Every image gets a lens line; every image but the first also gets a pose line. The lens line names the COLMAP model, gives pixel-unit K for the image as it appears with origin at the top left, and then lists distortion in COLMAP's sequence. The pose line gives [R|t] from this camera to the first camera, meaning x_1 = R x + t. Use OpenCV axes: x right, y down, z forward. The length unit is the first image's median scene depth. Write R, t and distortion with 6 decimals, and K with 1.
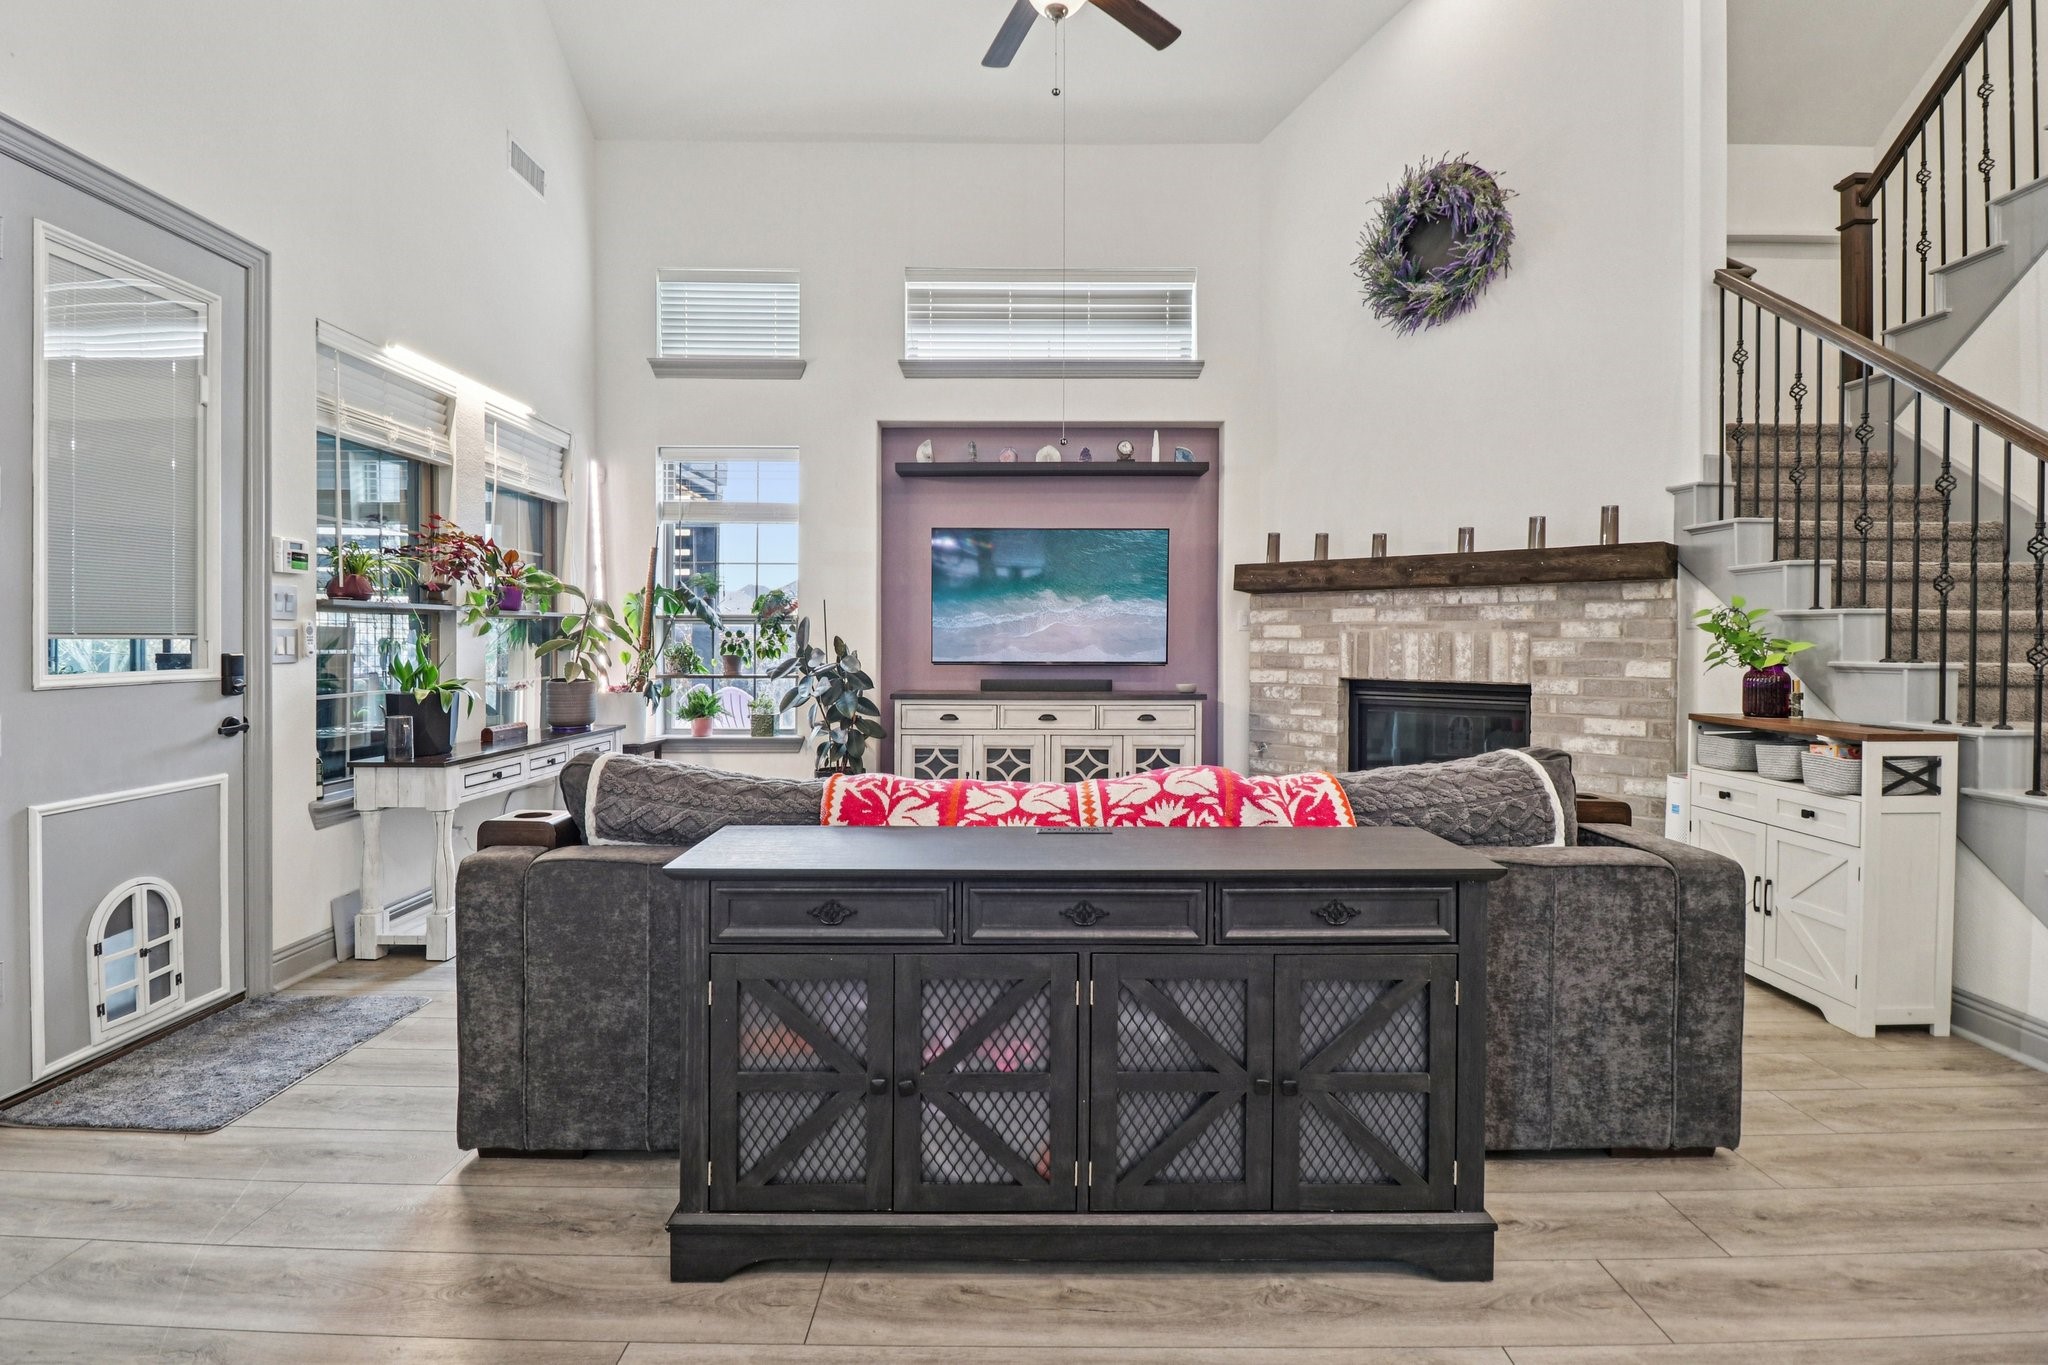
lens RADIAL K [[930.6, 0, 1063.3], [0, 930.6, 643.2], [0, 0, 1]] dist [0.002829, -0.009979]
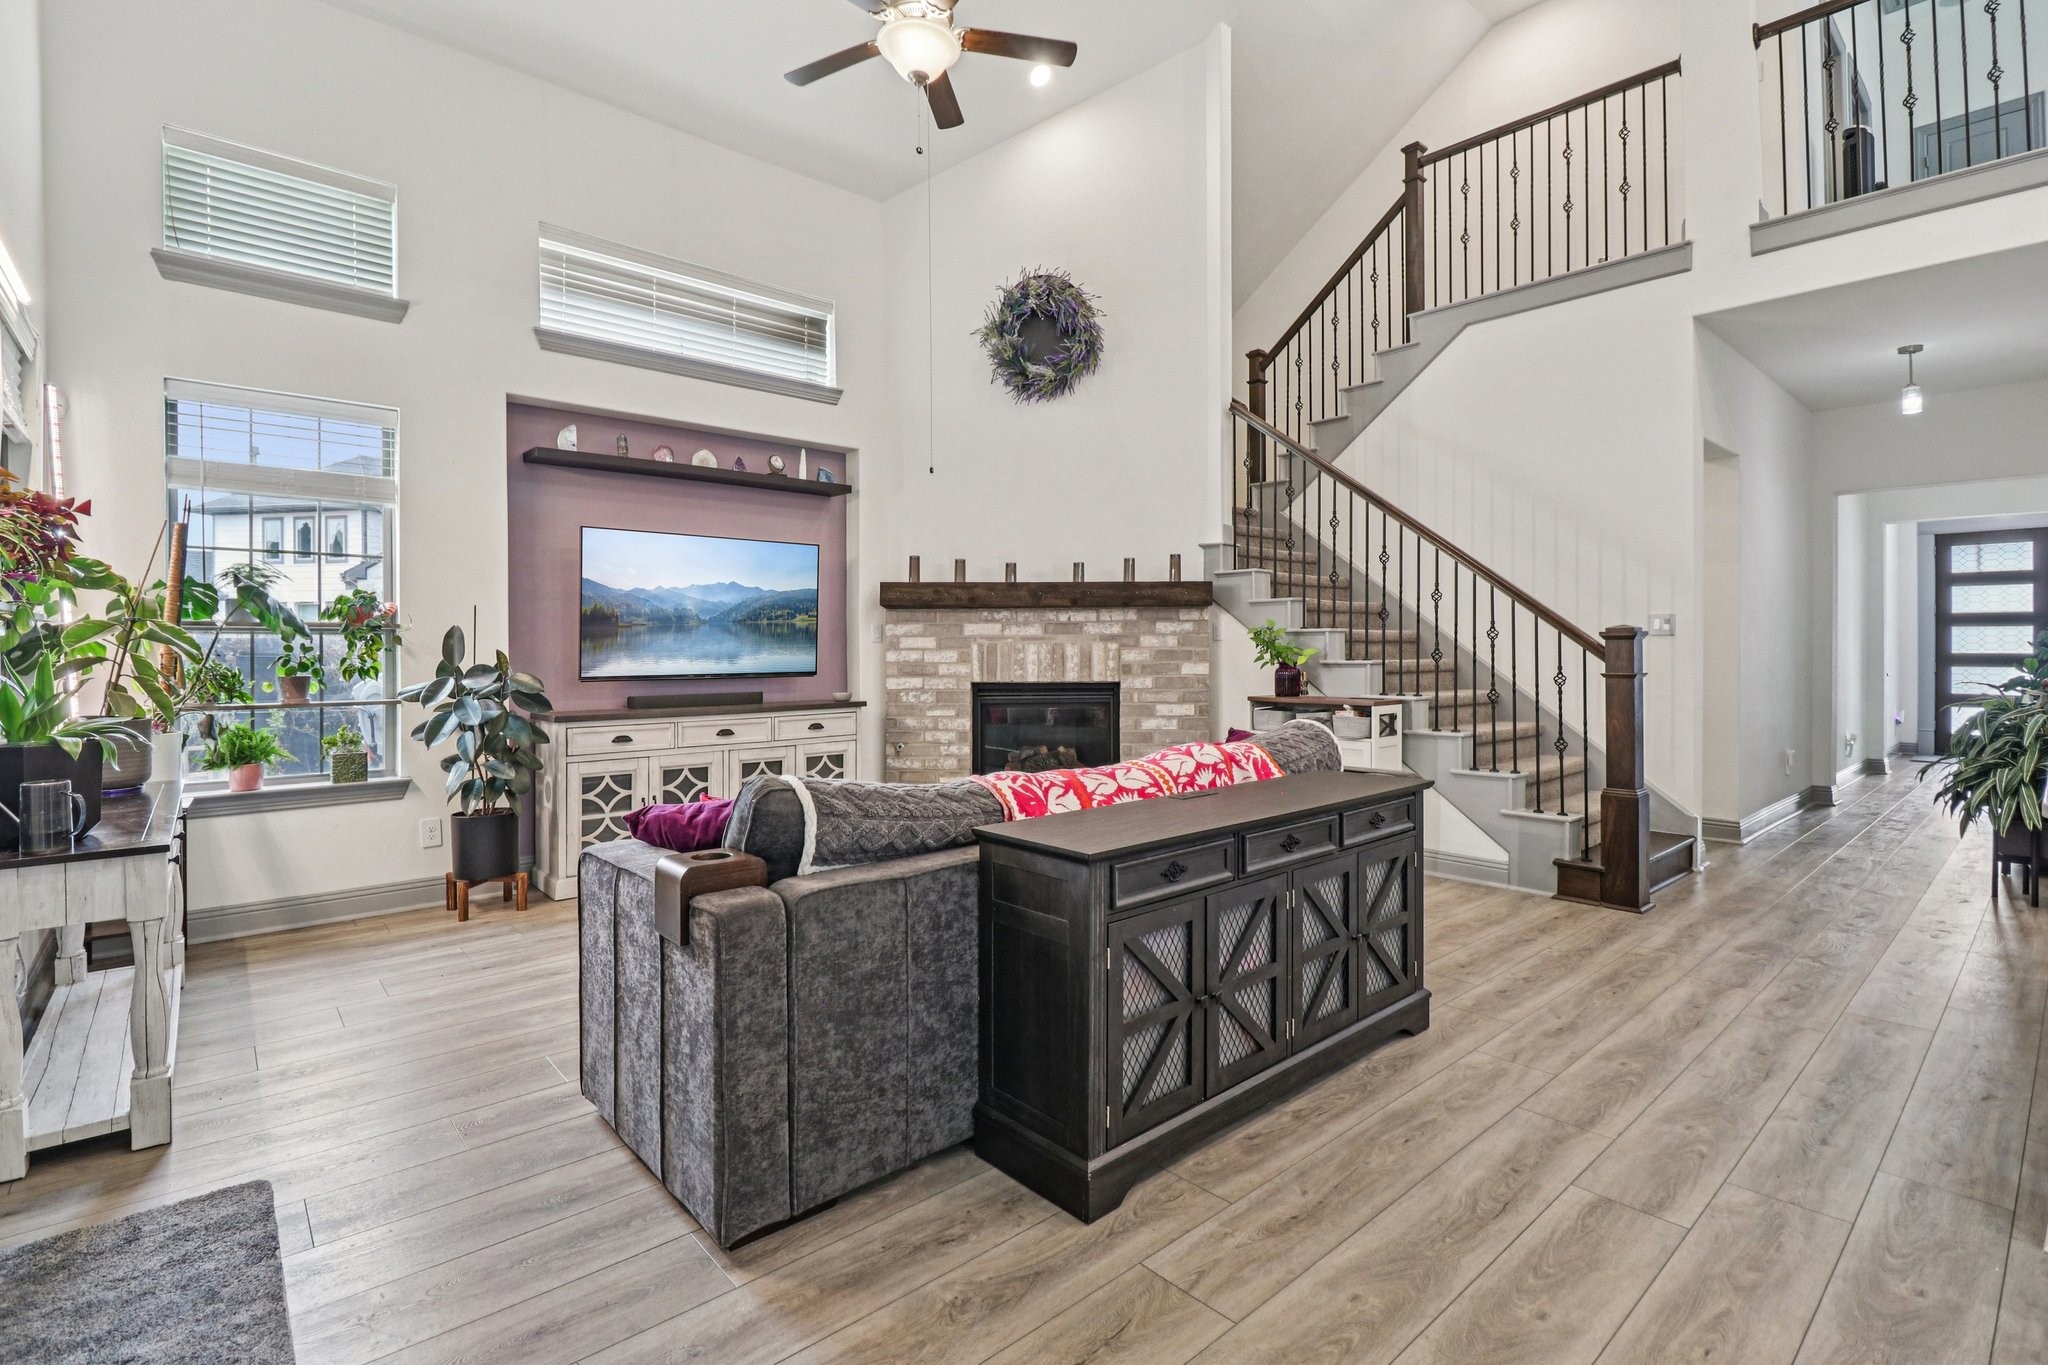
lens RADIAL K [[942.1, 0, 994.7], [0, 942.1, 643.6], [0, 0, 1]] dist [0.001786, -0.011111]
pose [[0.756398, -0.002304, 0.654107, -0.493520], [0.010239, 0.999913, -0.008319, -0.001607], [-0.654031, 0.012990, 0.756356, 0.082456]]
